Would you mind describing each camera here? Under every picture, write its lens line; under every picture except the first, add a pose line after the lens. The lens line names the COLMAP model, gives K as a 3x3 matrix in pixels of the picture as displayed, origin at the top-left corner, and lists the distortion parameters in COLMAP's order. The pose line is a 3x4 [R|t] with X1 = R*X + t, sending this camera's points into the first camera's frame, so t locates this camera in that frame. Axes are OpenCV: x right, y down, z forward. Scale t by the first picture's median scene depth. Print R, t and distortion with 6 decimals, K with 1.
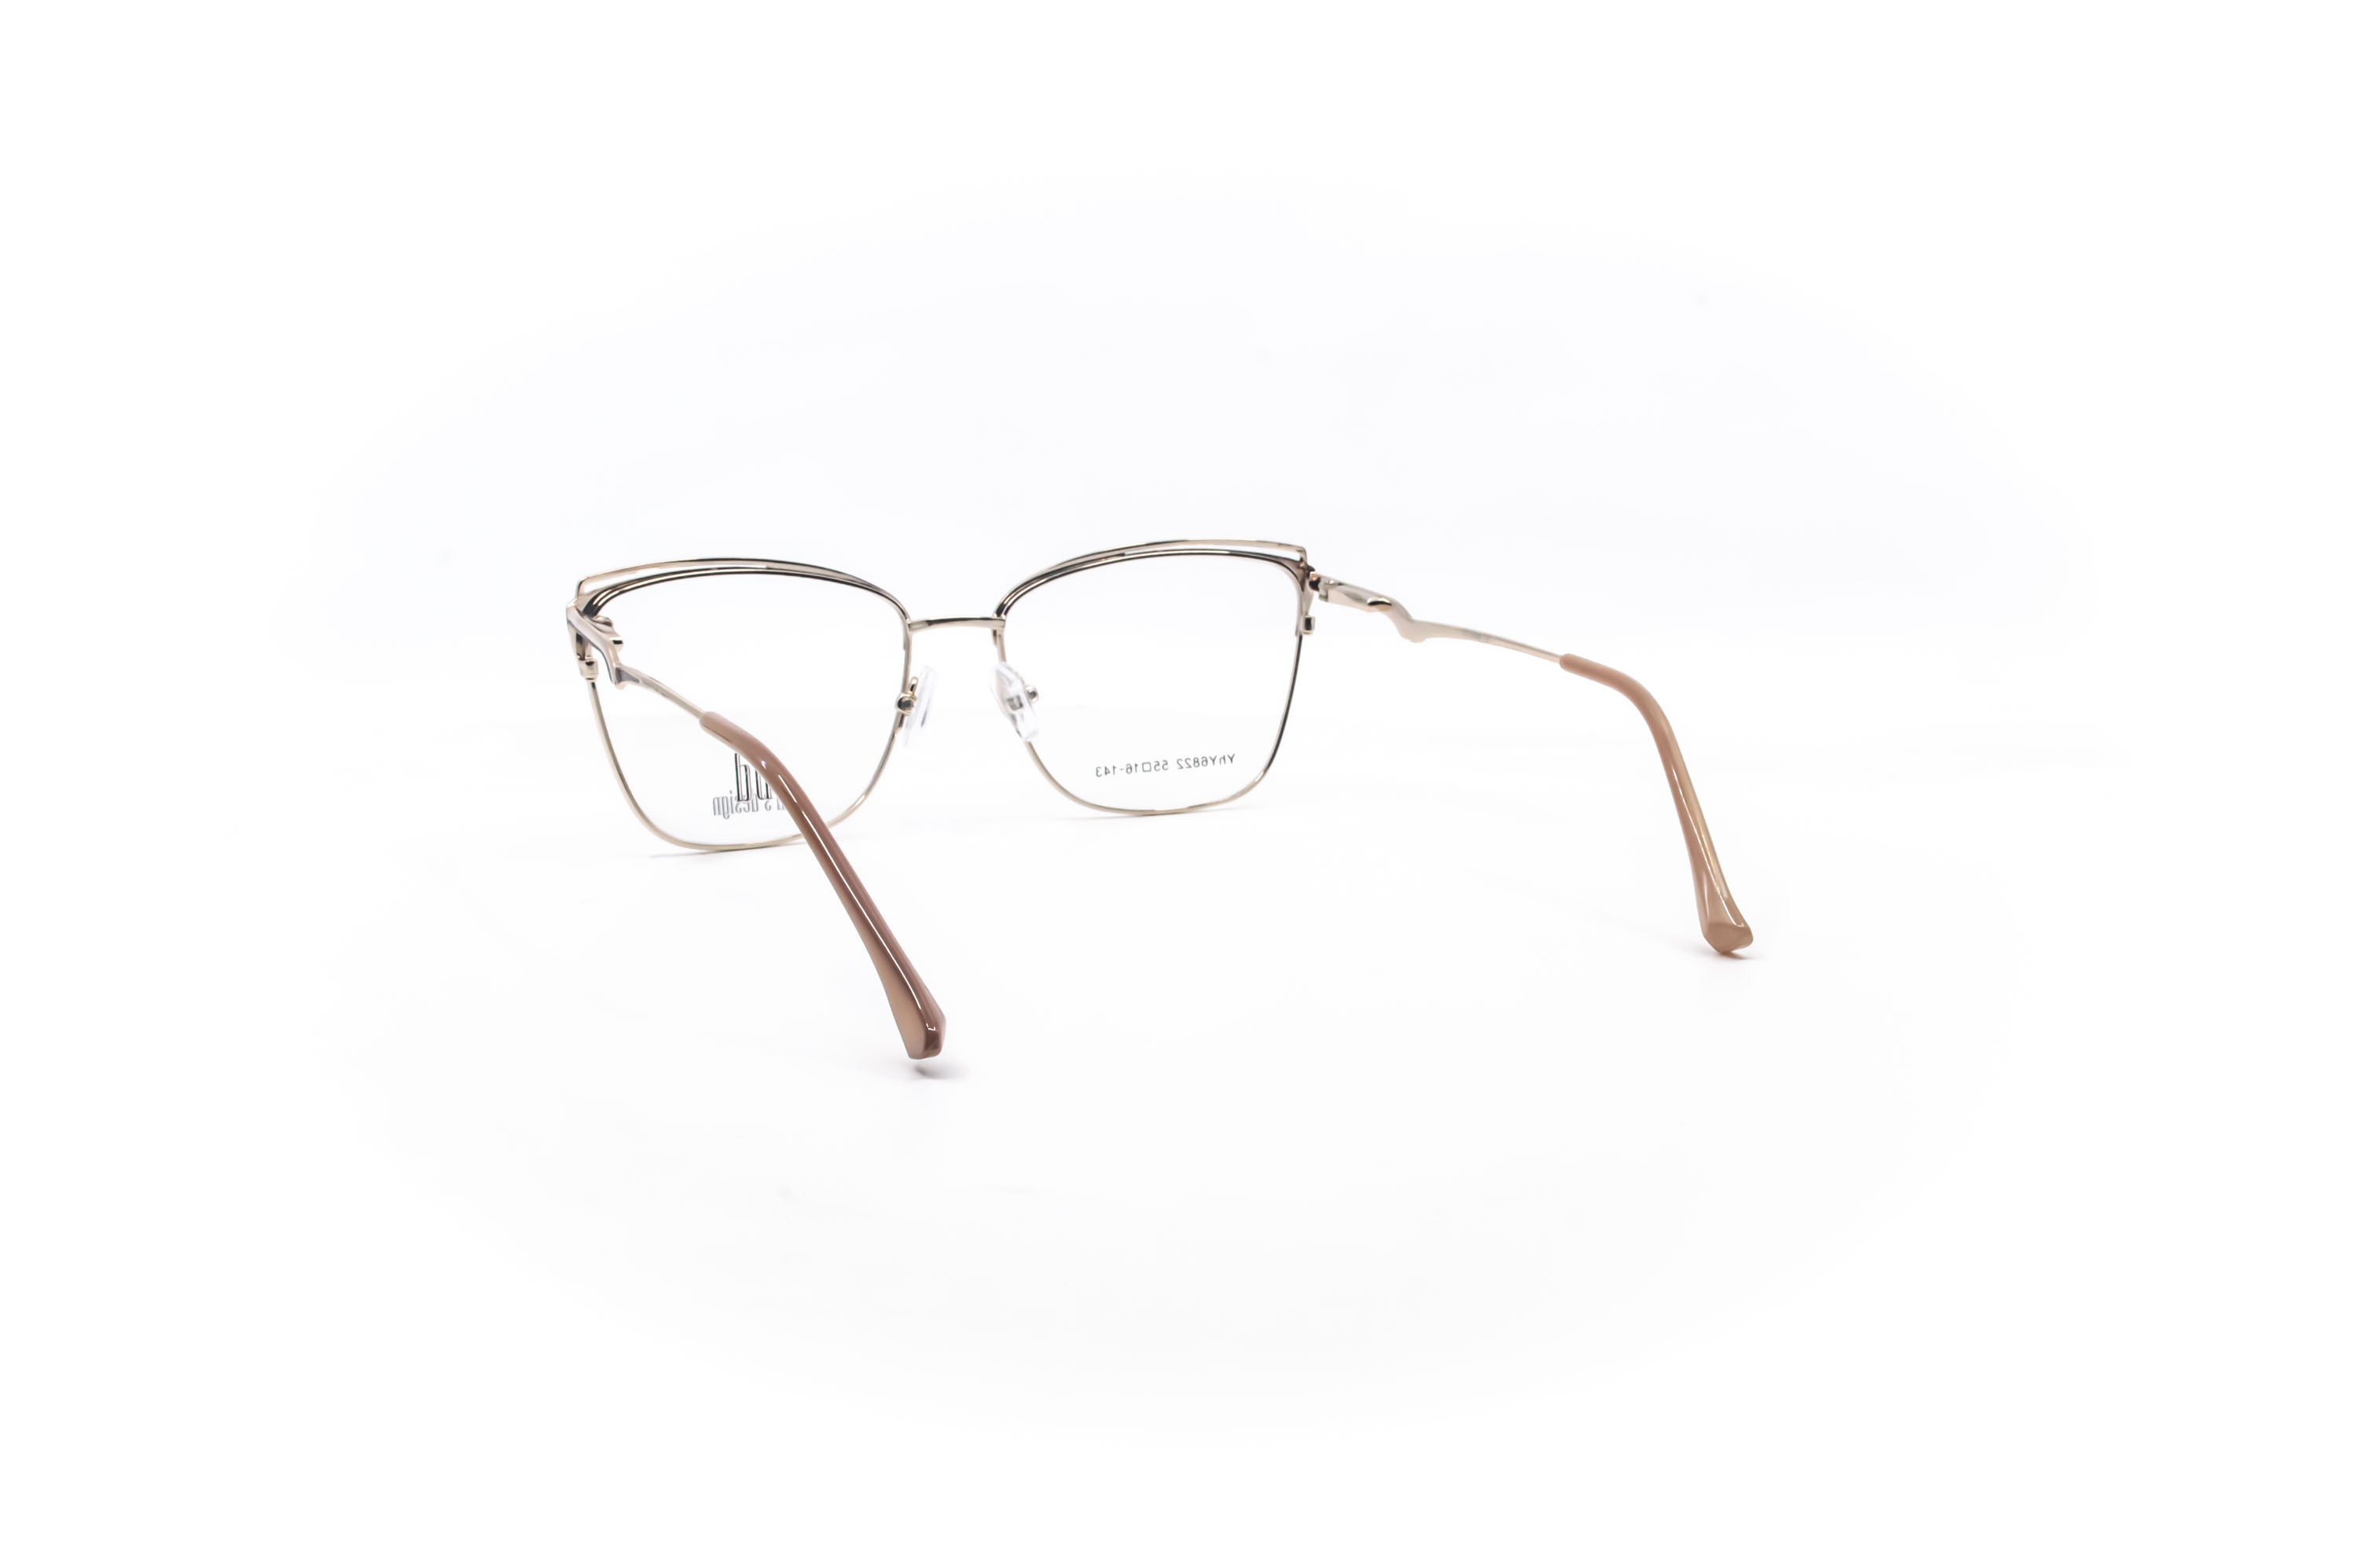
lens RADIAL K [[3064.9, 0, 1179.0], [0, 3064.9, 784.0], [0, 0, 1]] dist [-0.025940, -0.054029]
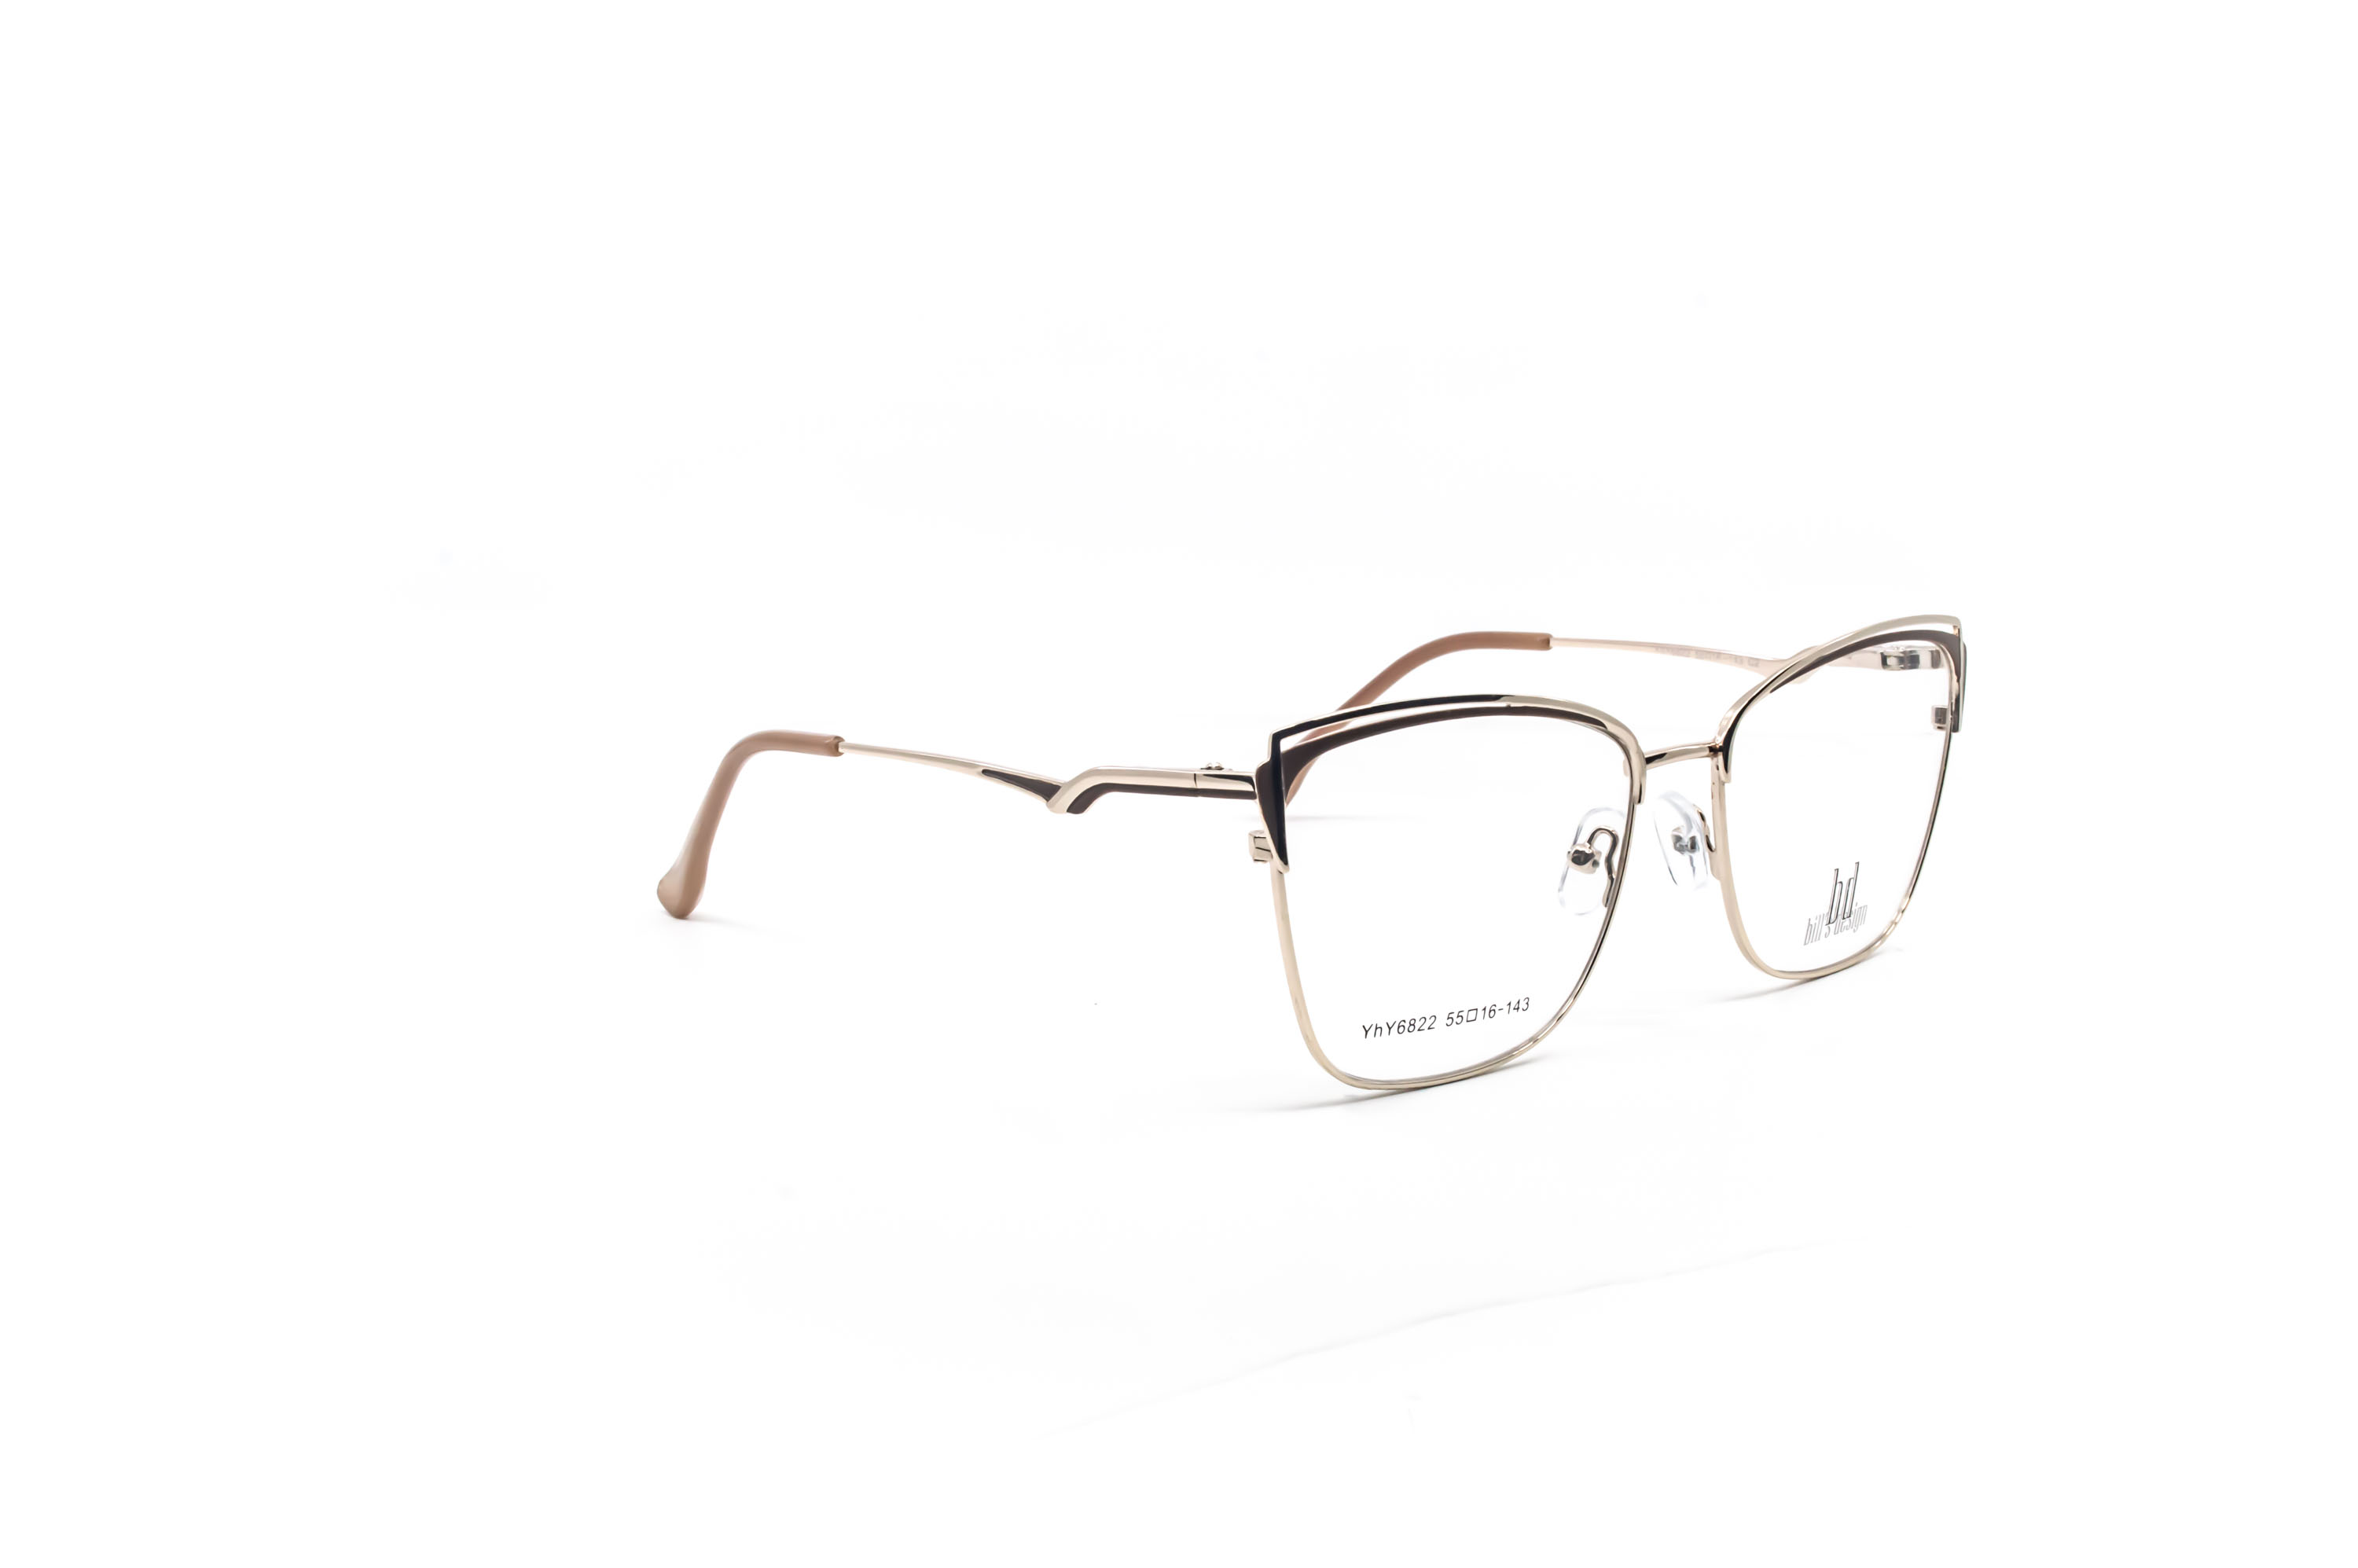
lens RADIAL K [[3064.9, 0, 1179.0], [0, 3064.9, 784.0], [0, 0, 1]] dist [-0.025940, -0.054029]
pose [[-0.964456, 0.059877, -0.257372, 0.232905], [-0.032575, 0.939618, 0.340670, -0.294634], [0.262230, 0.336945, -0.904270, 1.646160]]
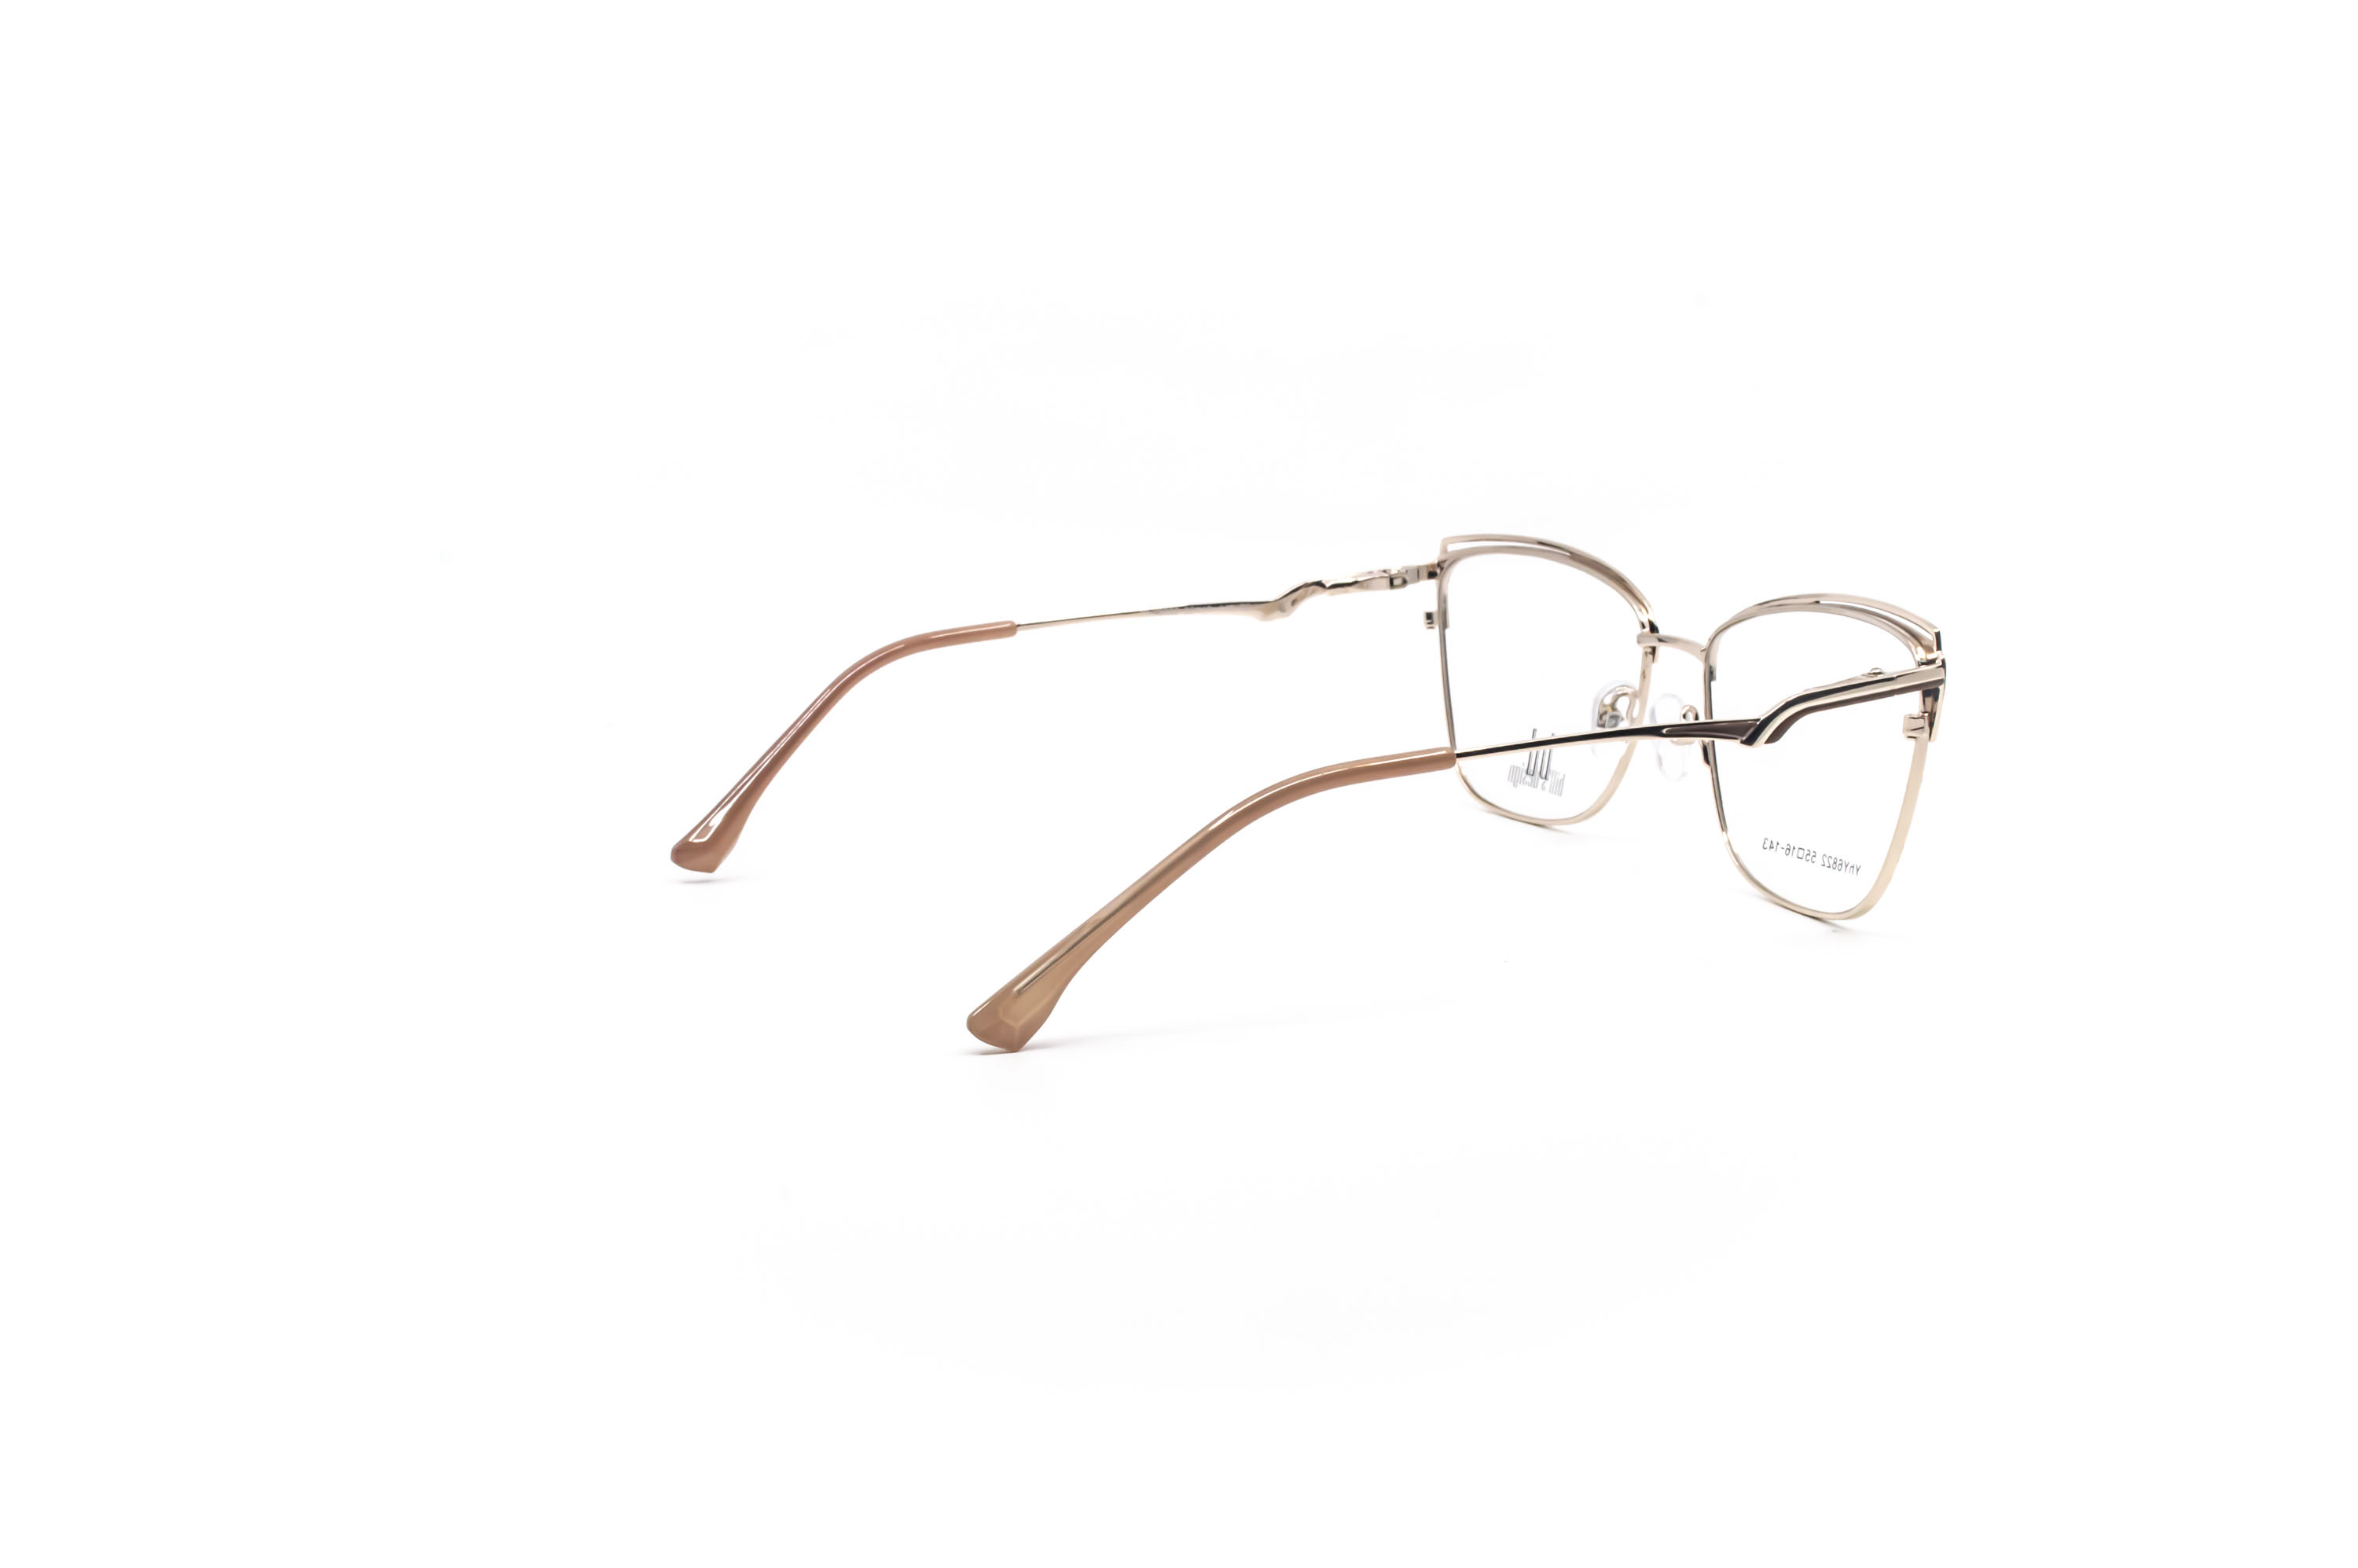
lens RADIAL K [[3064.9, 0, 1179.0], [0, 3064.9, 784.0], [0, 0, 1]] dist [-0.025940, -0.054029]
pose [[0.003854, 0.184008, -0.982917, 0.855369], [-0.168090, 0.969058, 0.180754, -0.155106], [0.985764, 0.164522, 0.034665, 0.829440]]
